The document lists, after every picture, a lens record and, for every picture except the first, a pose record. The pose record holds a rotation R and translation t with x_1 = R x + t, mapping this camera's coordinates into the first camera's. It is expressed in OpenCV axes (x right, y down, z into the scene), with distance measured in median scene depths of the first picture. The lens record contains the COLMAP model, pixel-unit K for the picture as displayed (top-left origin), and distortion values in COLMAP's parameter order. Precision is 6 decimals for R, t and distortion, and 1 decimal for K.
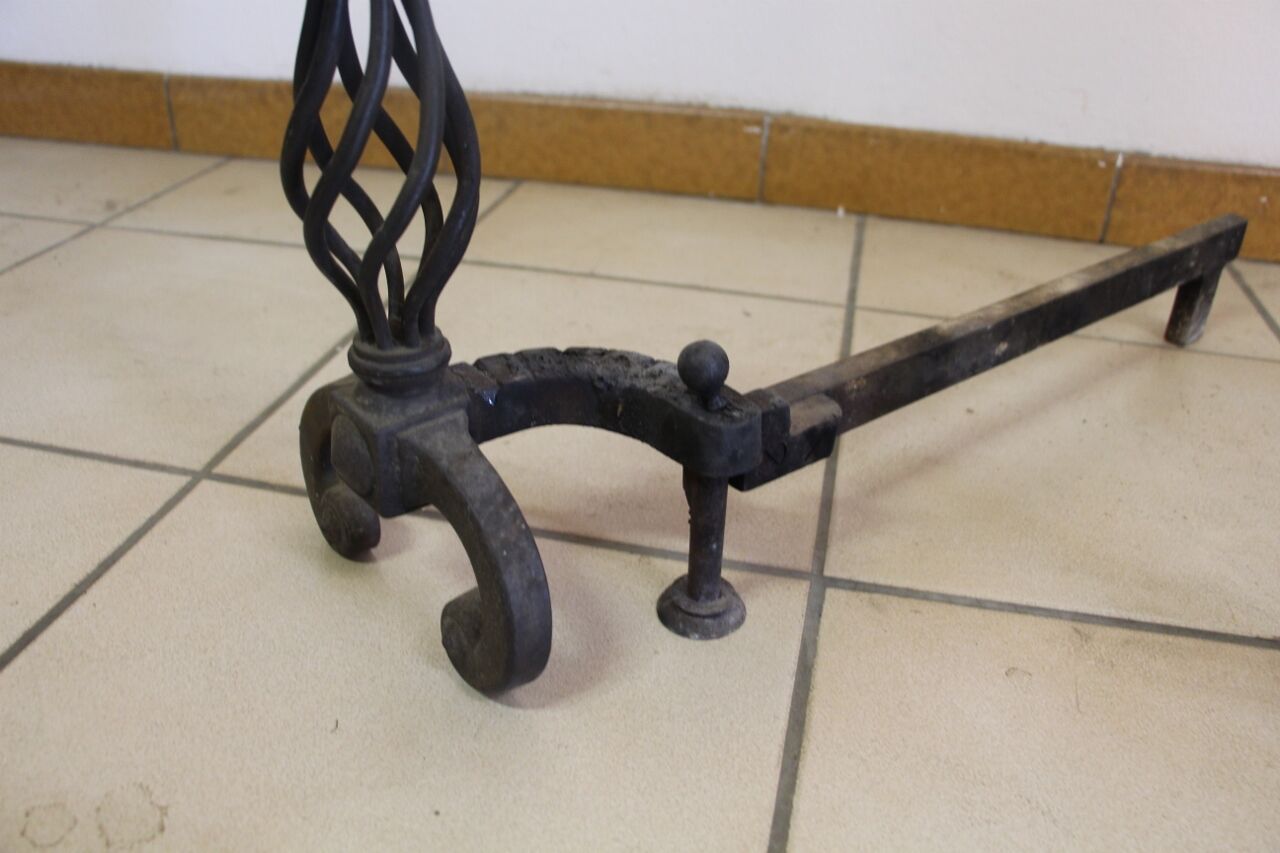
lens RADIAL K [[981.1, 0, 640.0], [0, 981.1, 426.5], [0, 0, 1]] dist [-0.180376, 0.111147]
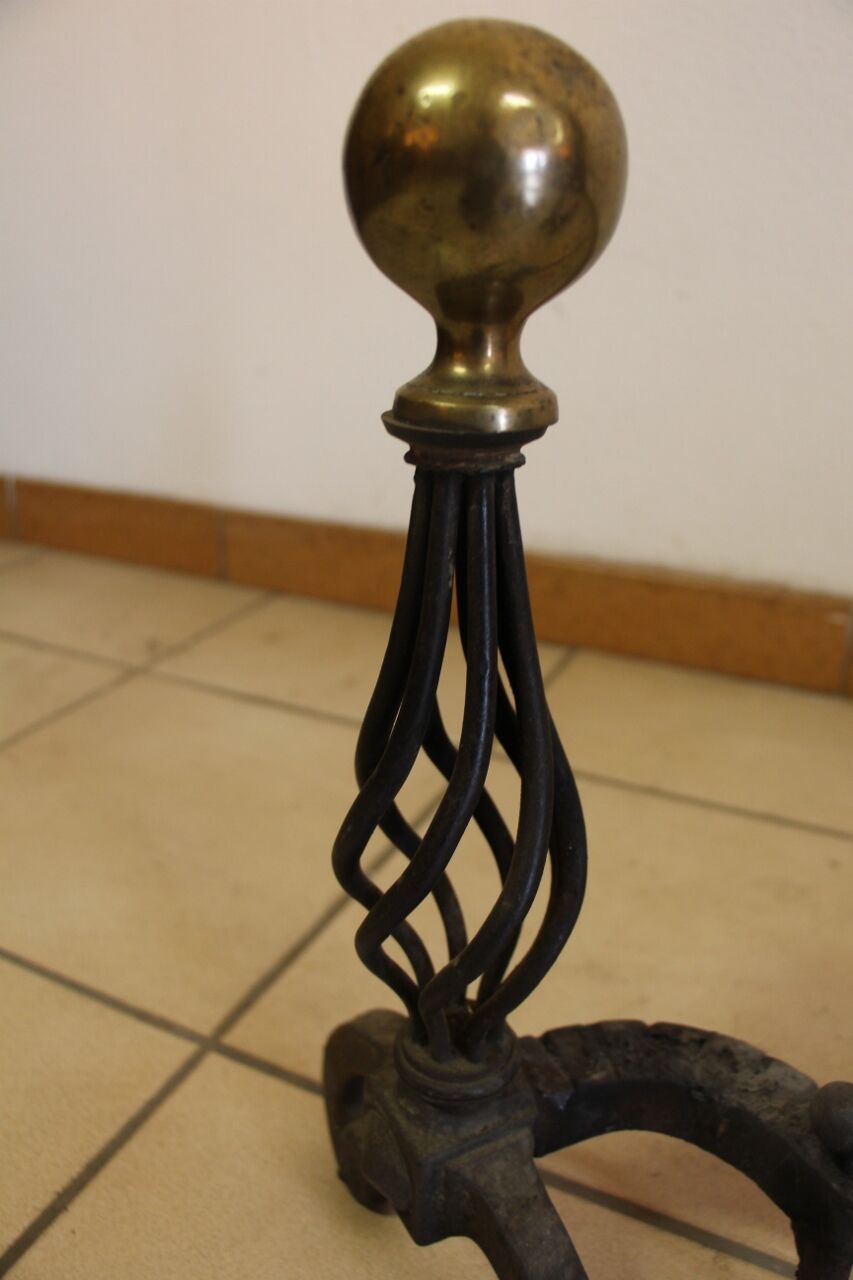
lens RADIAL K [[981.1, 0, 446.8], [0, 981.1, 670.0], [0, 0, 1]] dist [-0.180376, 0.111147]
pose [[0.974185, 0.065447, -0.216055, -0.098329], [-0.093732, 0.987924, -0.123374, -0.272028], [0.205371, 0.140440, 0.968555, 0.171558]]
